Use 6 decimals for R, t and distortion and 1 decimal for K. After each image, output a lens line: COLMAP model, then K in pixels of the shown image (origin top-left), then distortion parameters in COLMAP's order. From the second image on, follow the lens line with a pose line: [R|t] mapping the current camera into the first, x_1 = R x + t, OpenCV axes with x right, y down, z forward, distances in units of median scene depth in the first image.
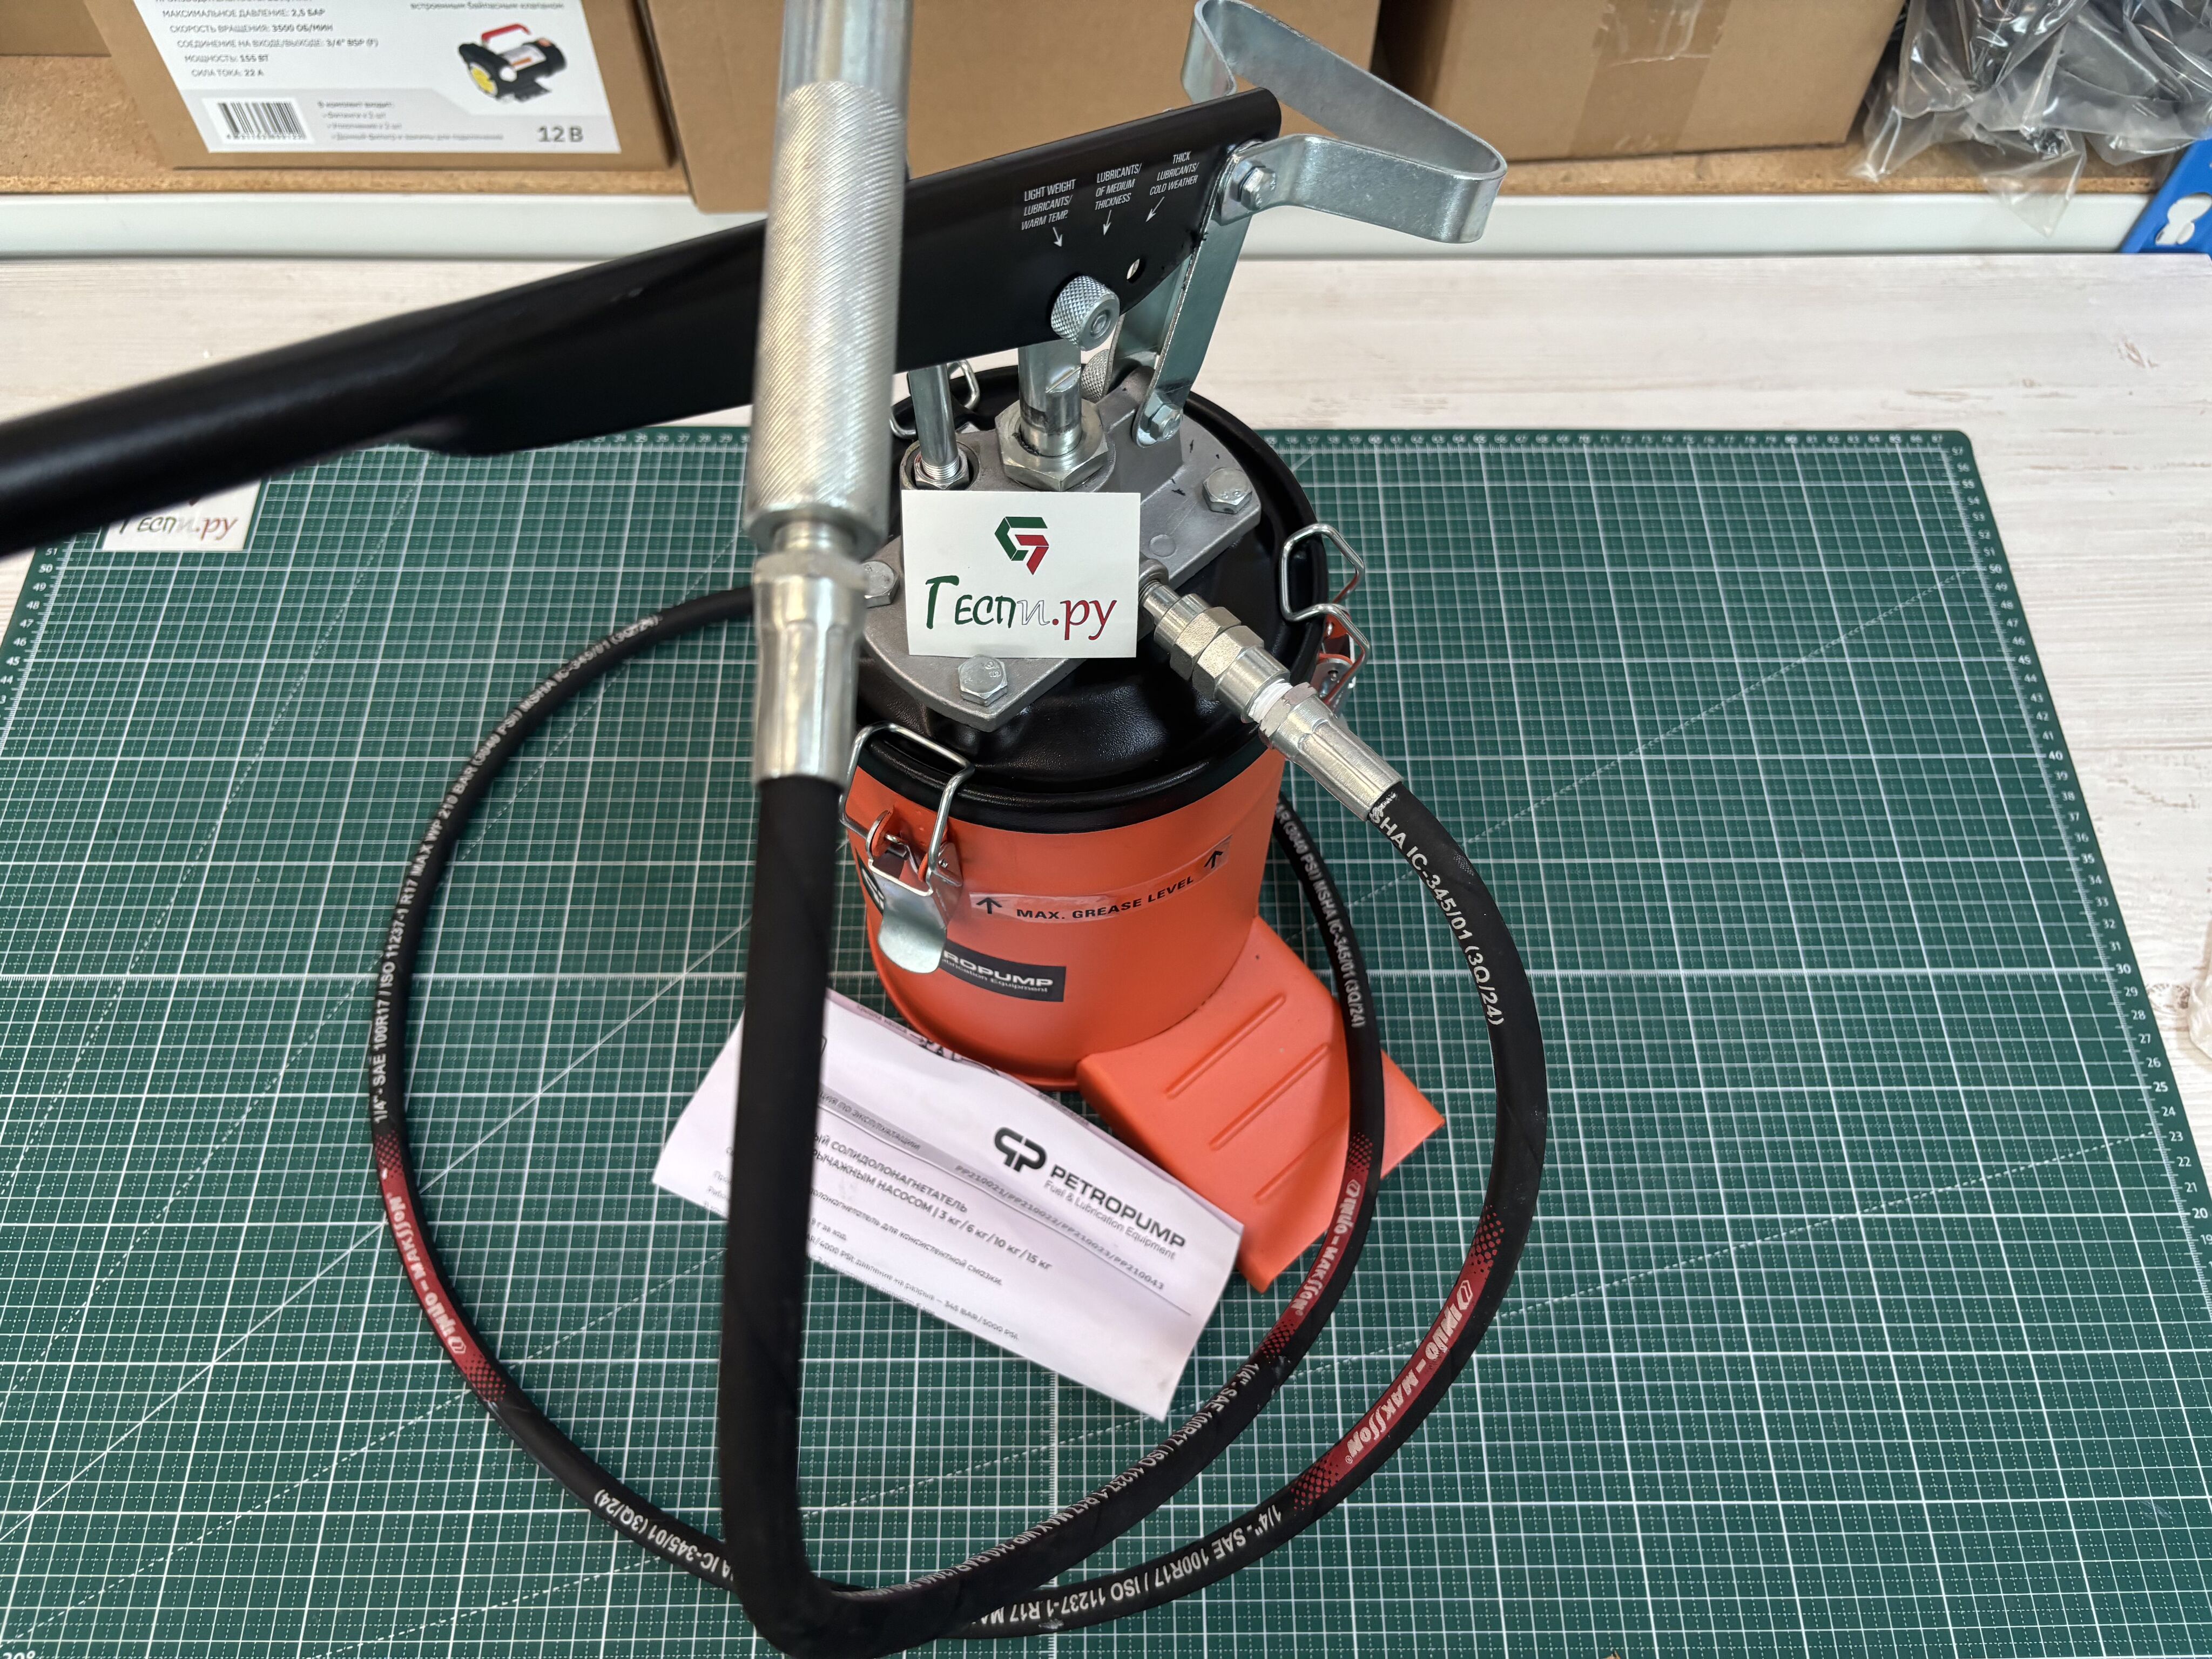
lens RADIAL K [[1675.9, 0, 1110.3], [0, 1675.9, 844.7], [0, 0, 1]] dist [0.015278, -0.033514]
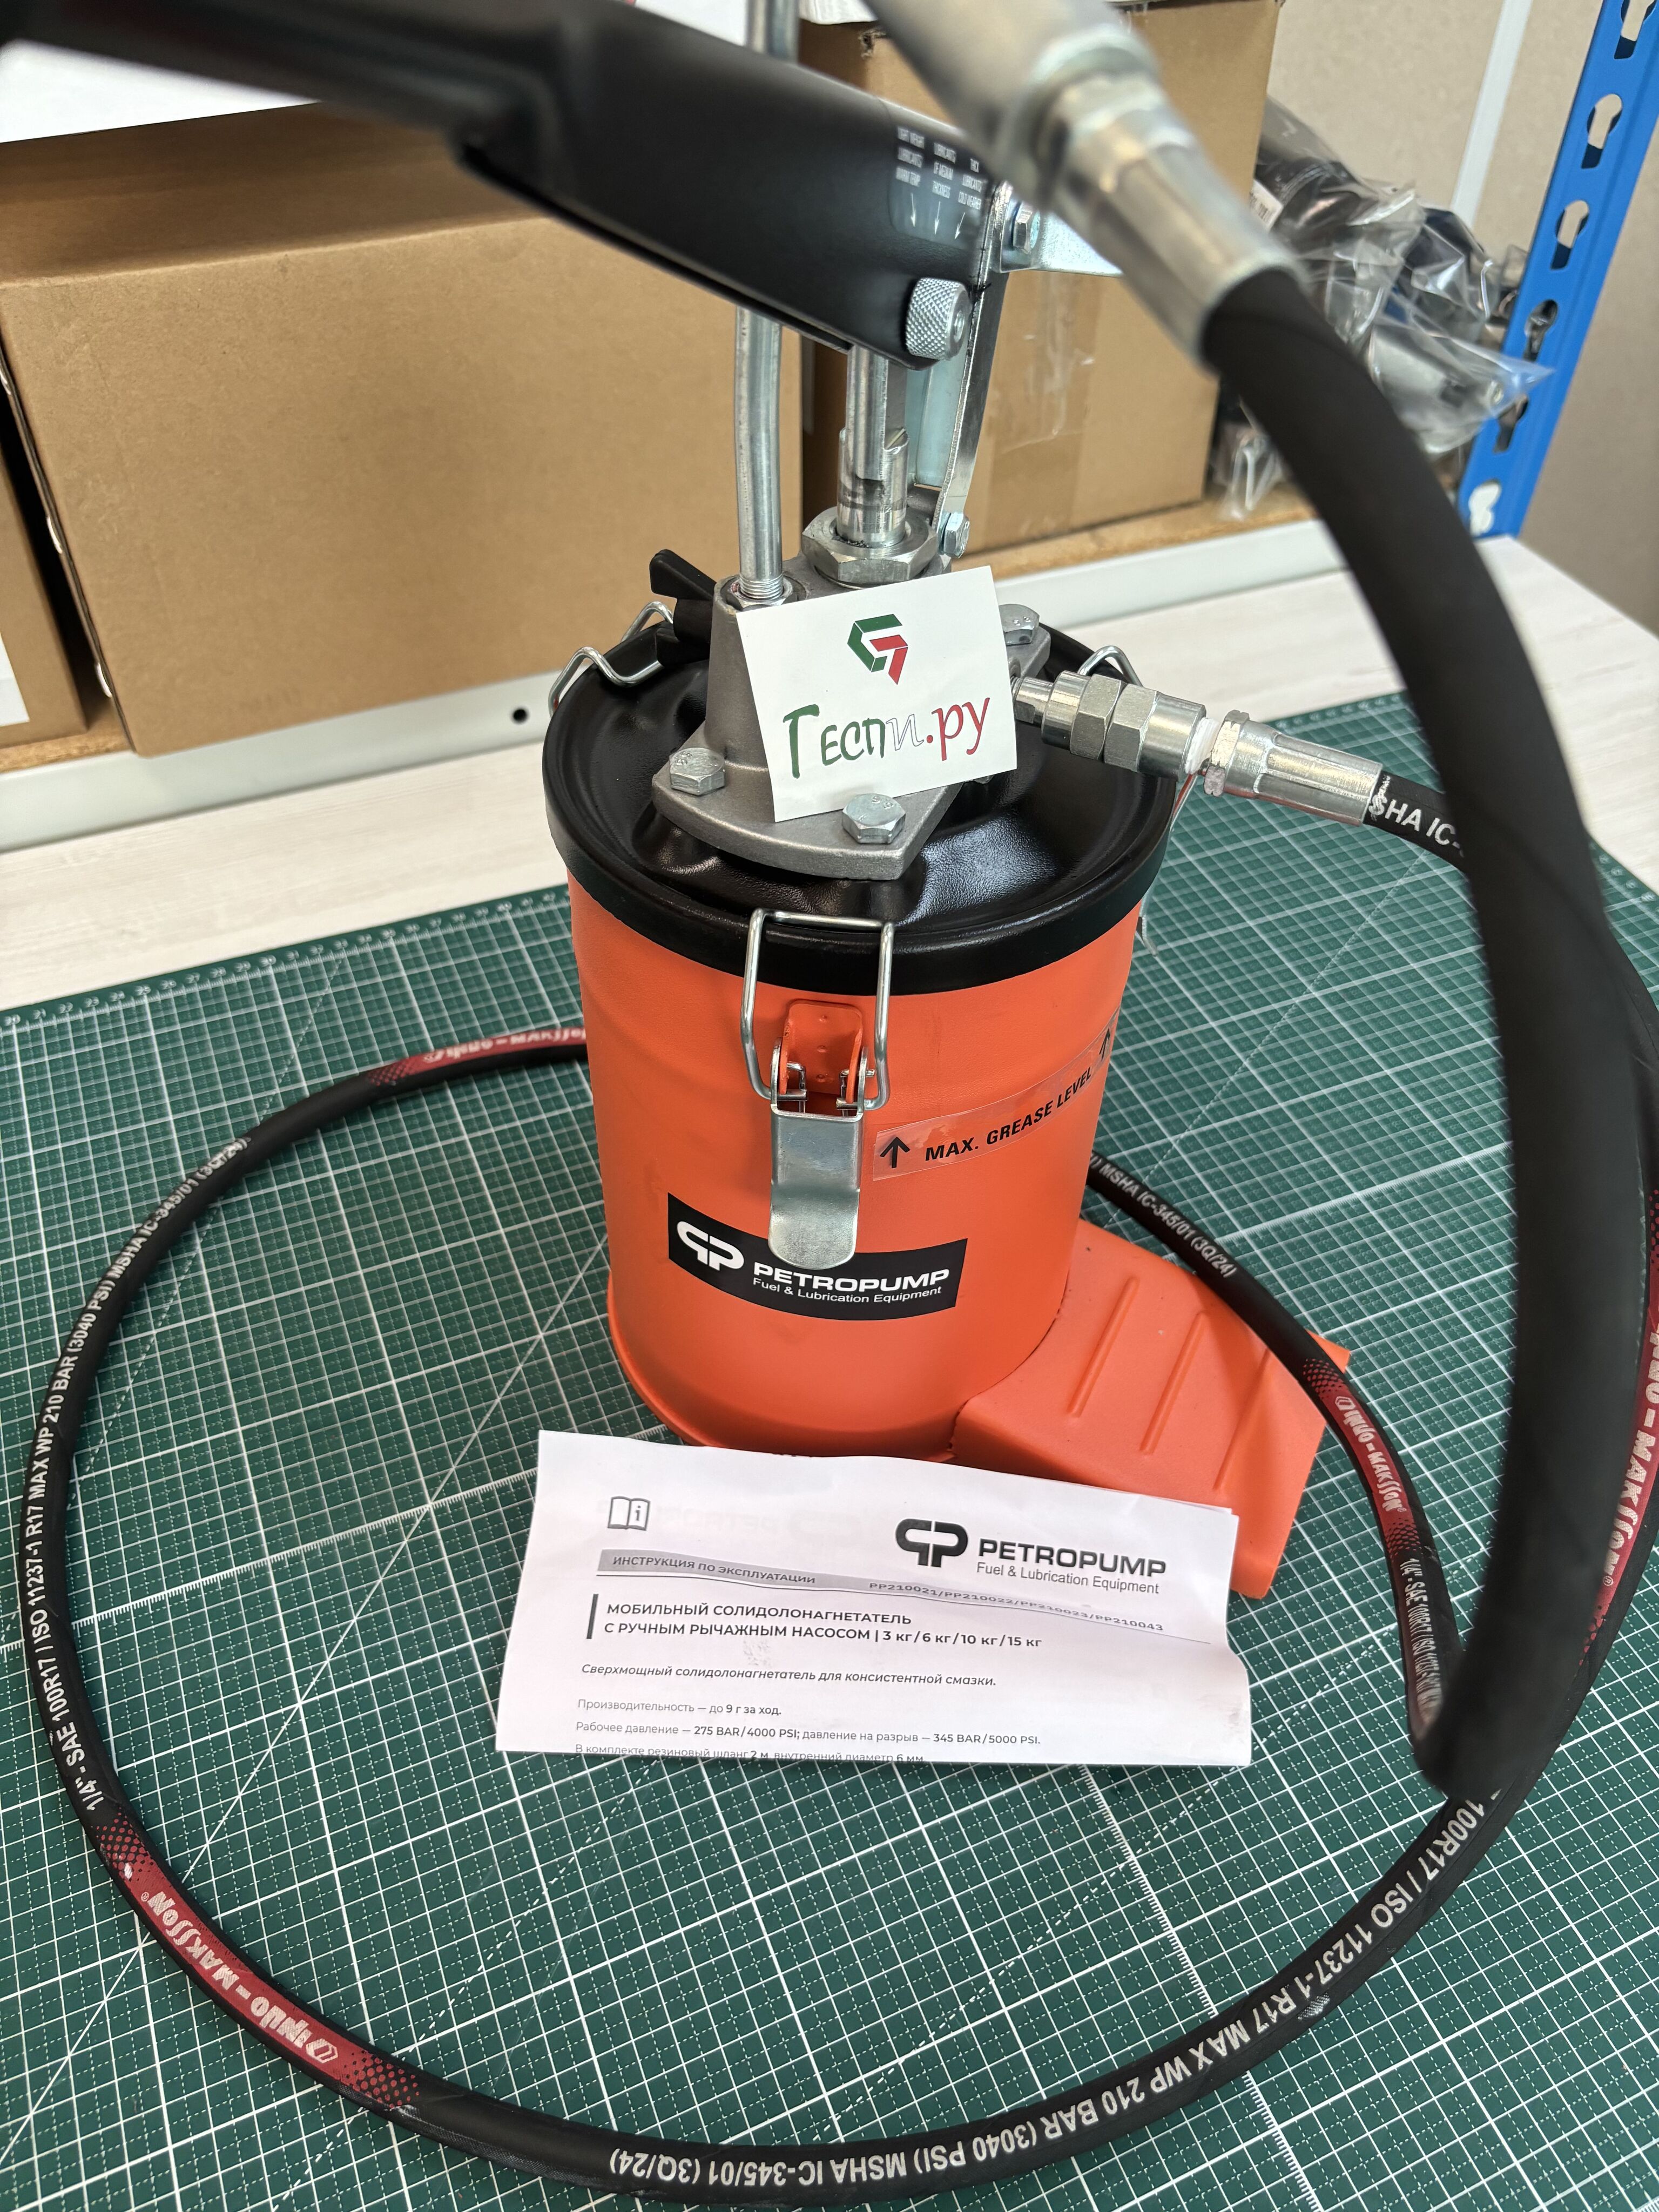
lens RADIAL K [[1675.9, 0, 847.3], [0, 1675.9, 1135.8], [0, 0, 1]] dist [0.015278, -0.033514]
pose [[0.921284, -0.269773, 0.280105, -0.278231], [0.332971, 0.919309, -0.209764, 0.166444], [-0.200914, 0.286519, 0.936771, 0.199056]]
